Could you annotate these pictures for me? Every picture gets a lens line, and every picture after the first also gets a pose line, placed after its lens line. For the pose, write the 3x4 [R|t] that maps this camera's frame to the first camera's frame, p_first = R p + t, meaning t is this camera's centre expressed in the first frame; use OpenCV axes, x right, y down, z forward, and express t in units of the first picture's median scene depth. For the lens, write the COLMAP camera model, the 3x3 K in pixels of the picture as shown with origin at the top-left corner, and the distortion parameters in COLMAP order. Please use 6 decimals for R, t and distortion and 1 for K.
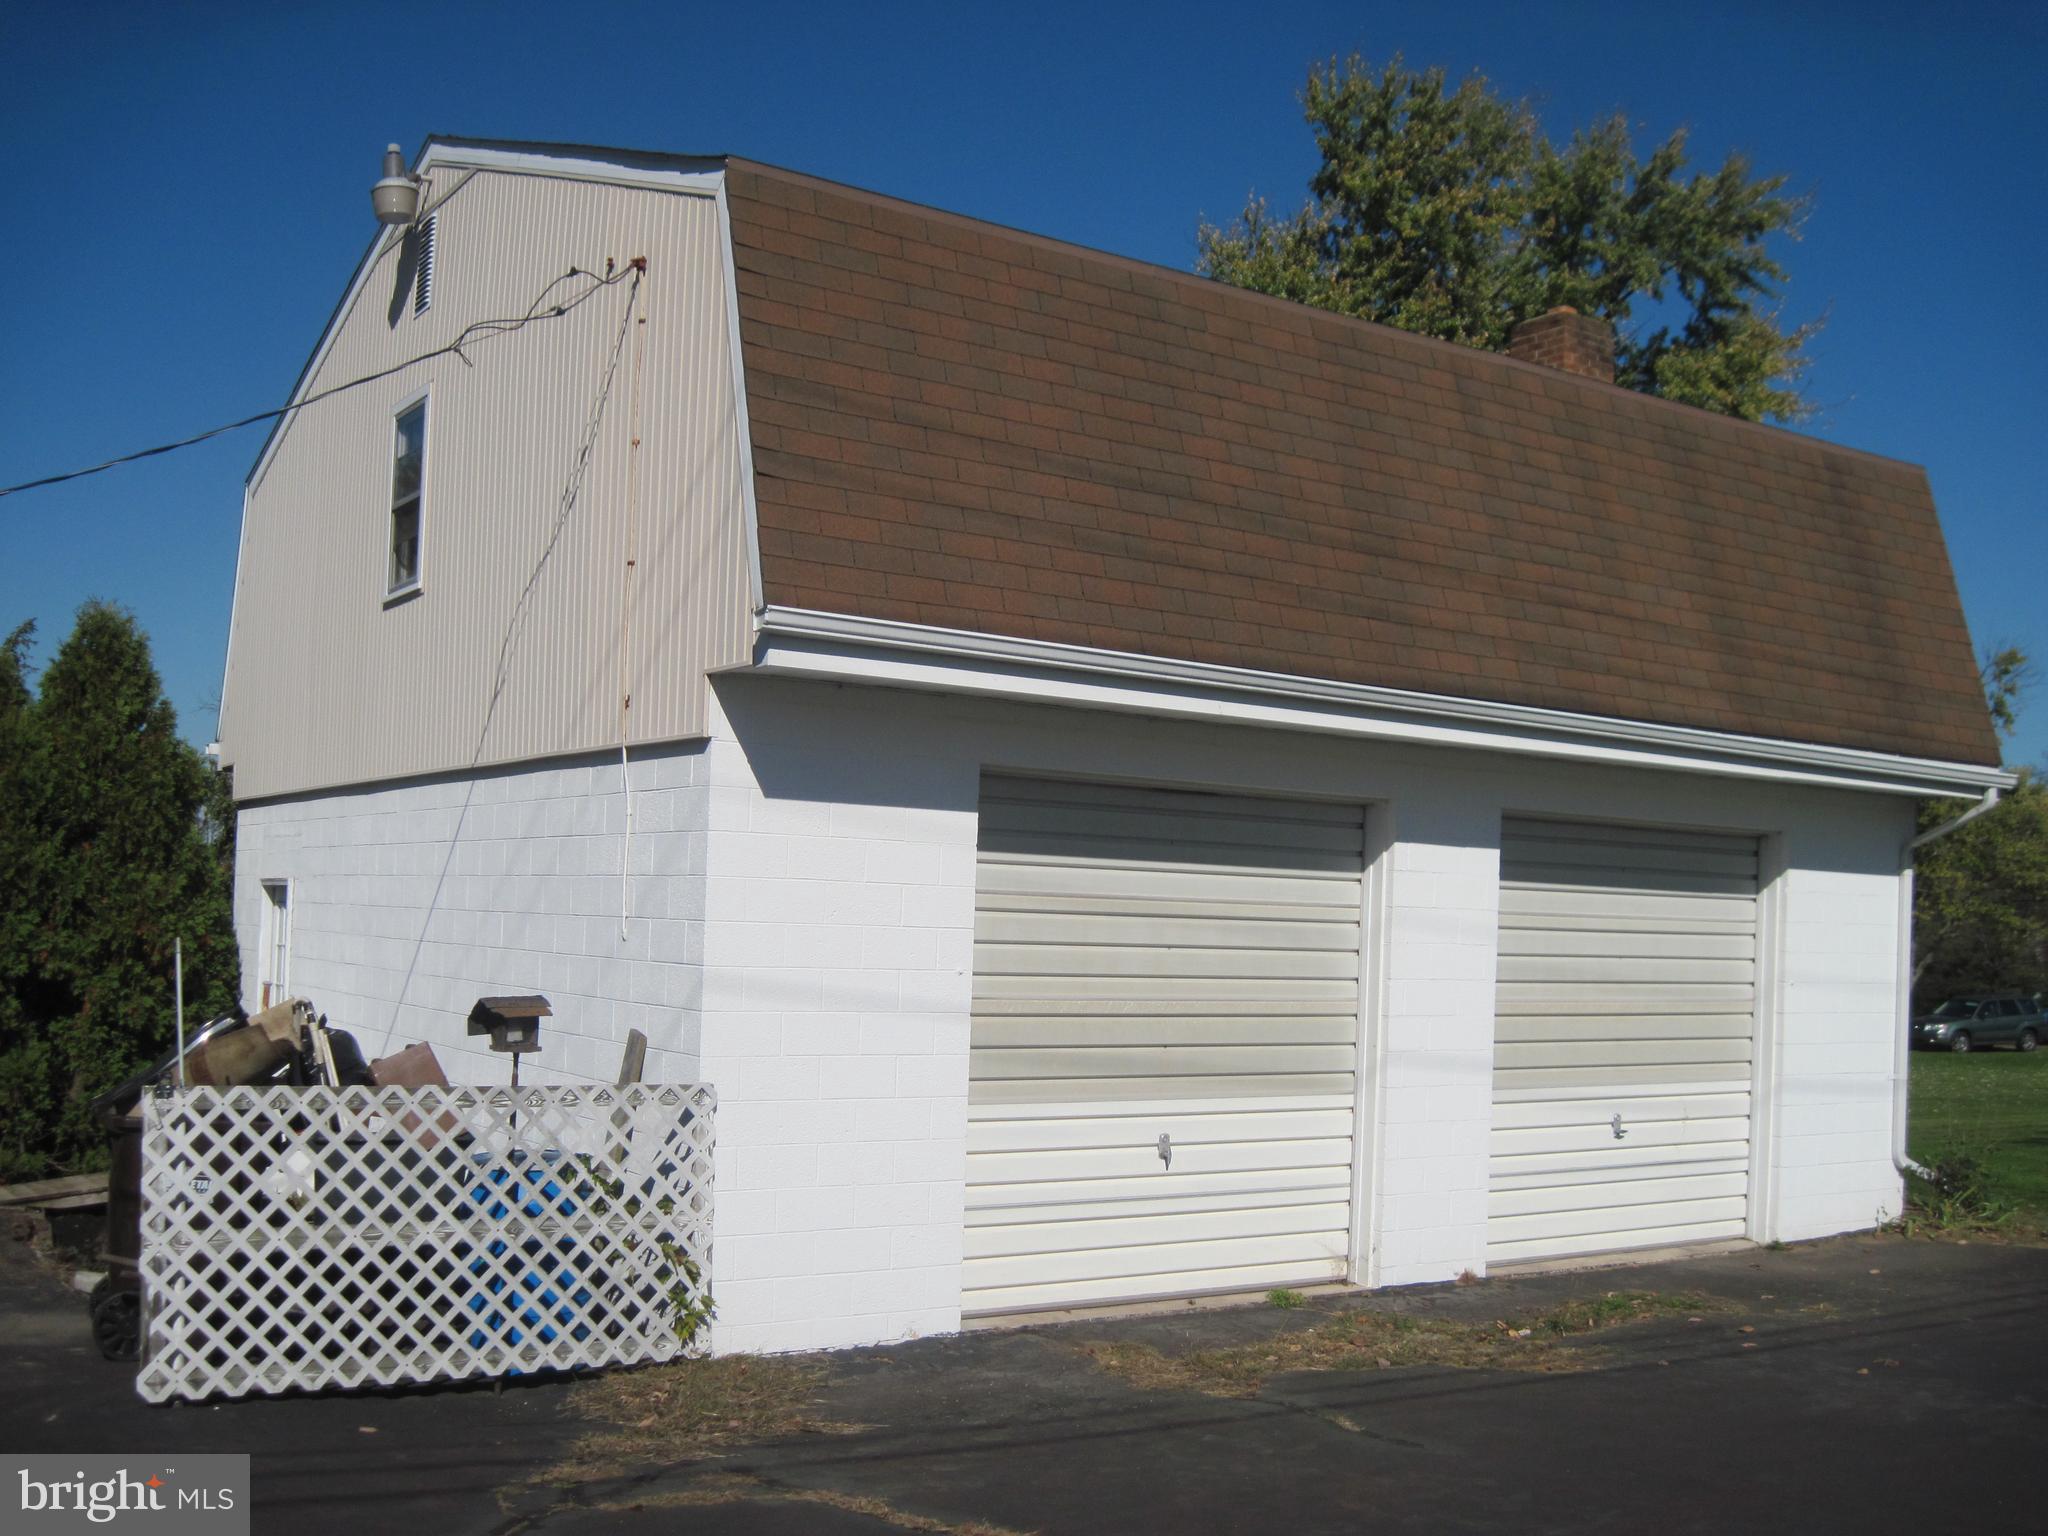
lens RADIAL K [[2102.7, 0, 1026.2], [0, 2102.7, 830.3], [0, 0, 1]] dist [-0.148304, 0.190339]
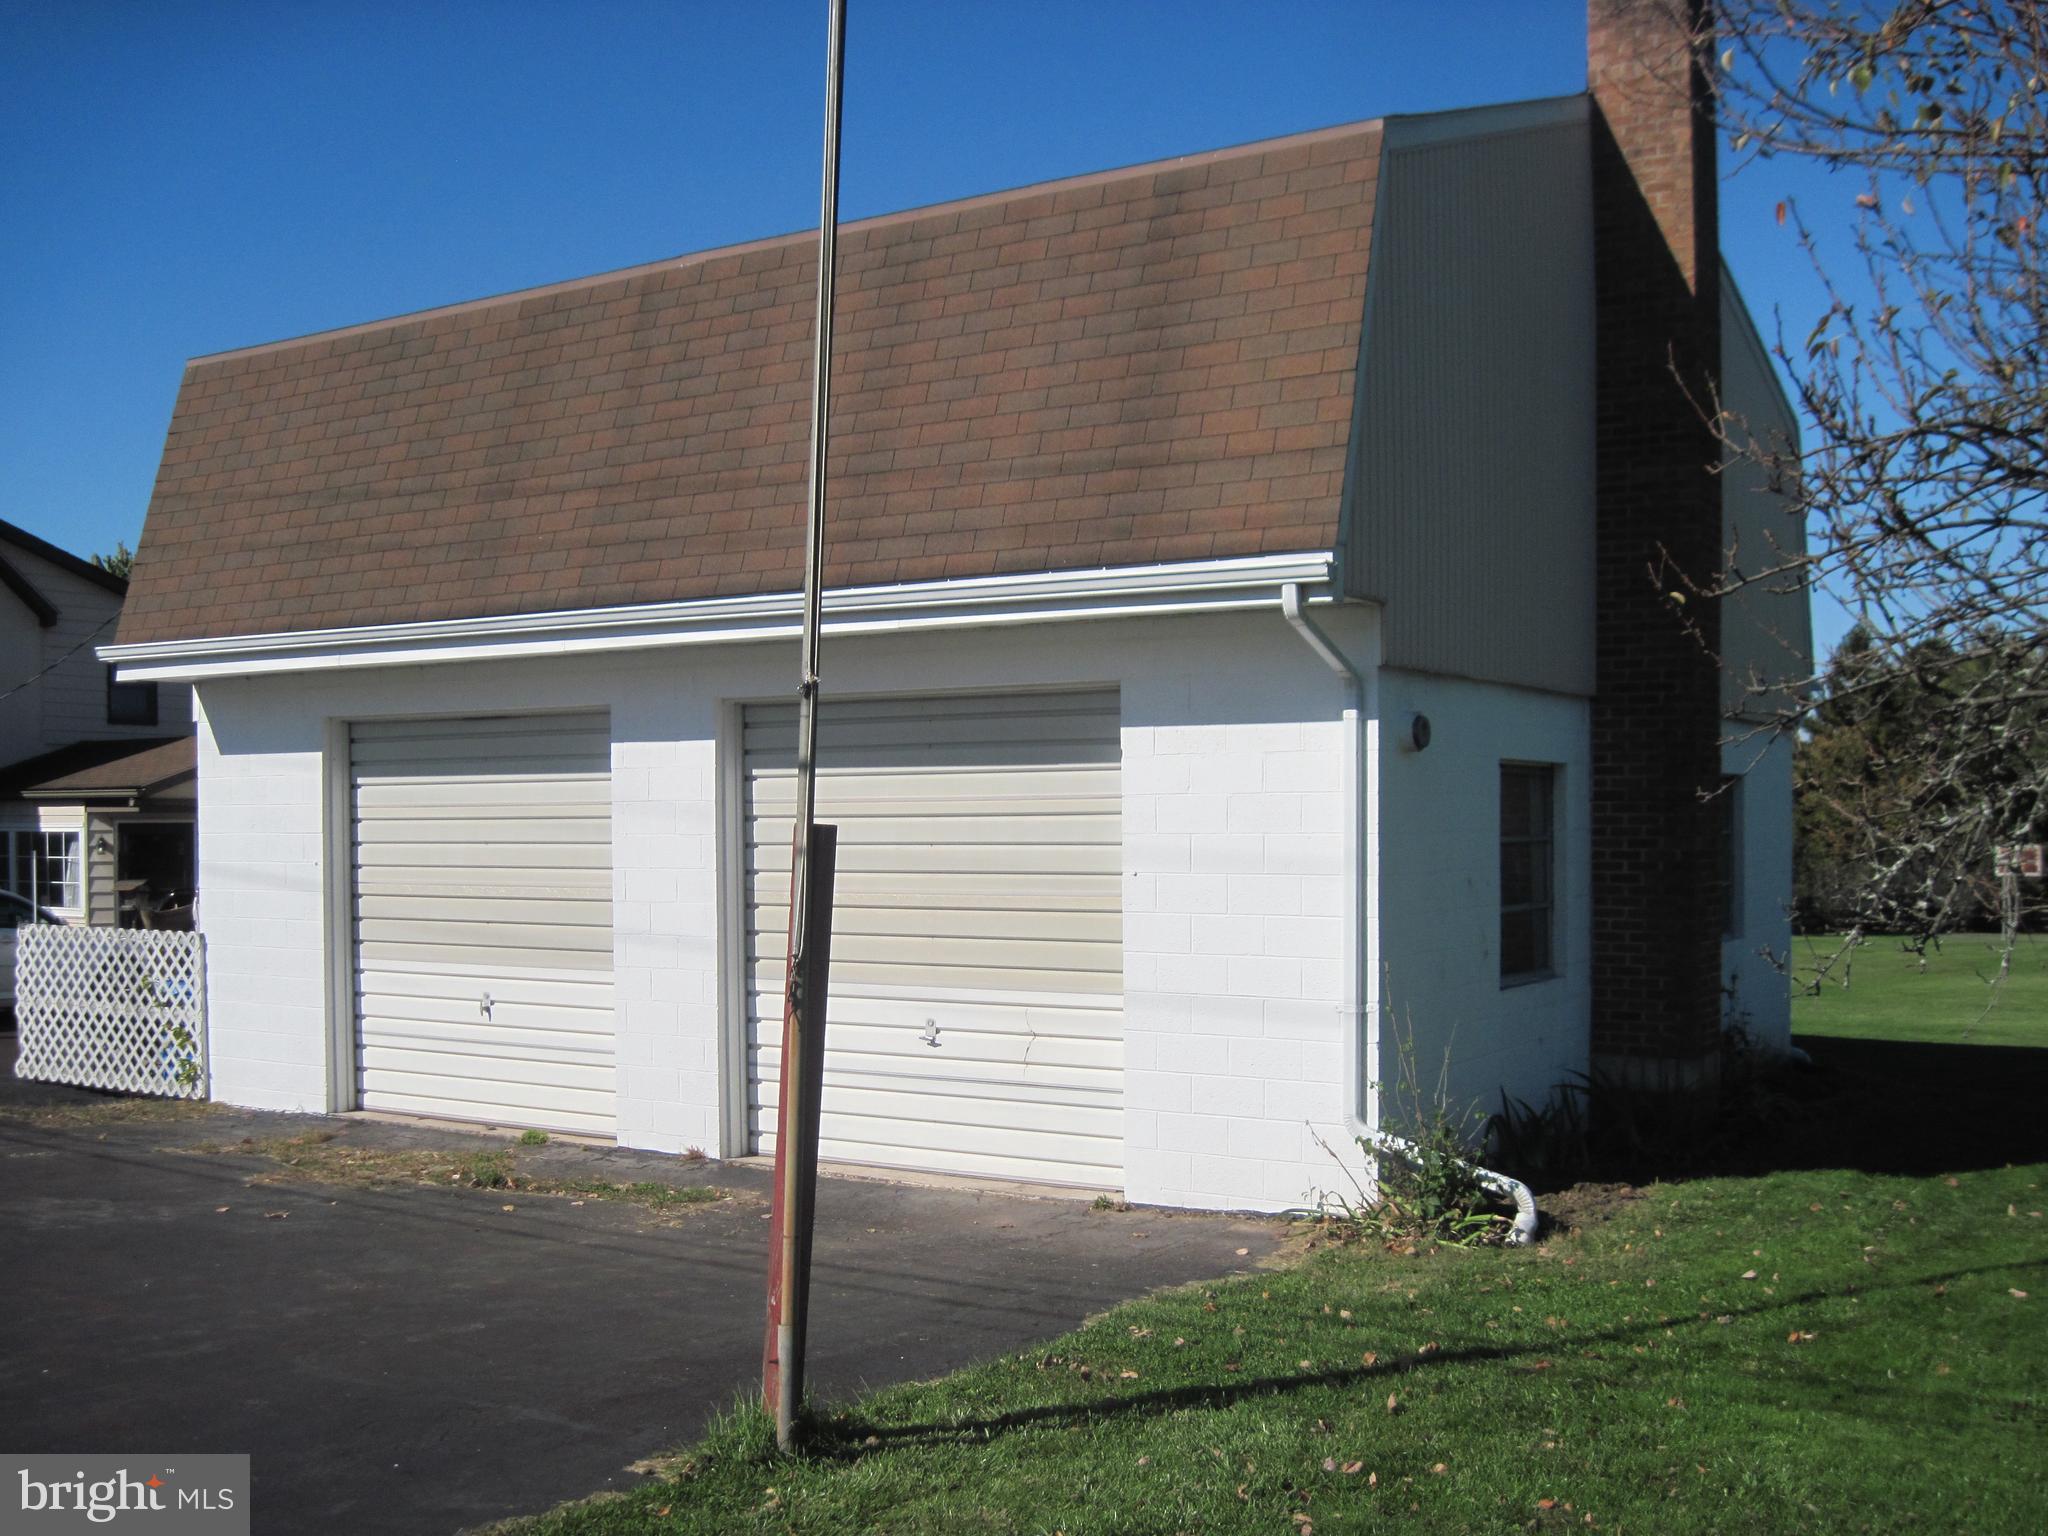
lens RADIAL K [[2102.7, 0, 1026.2], [0, 2102.7, 830.3], [0, 0, 1]] dist [-0.148304, 0.190339]
pose [[0.398296, -0.028440, -0.916816, 1.330863], [0.058015, 0.998299, -0.005764, 0.073808], [0.915421, -0.050893, 0.399268, 0.798785]]
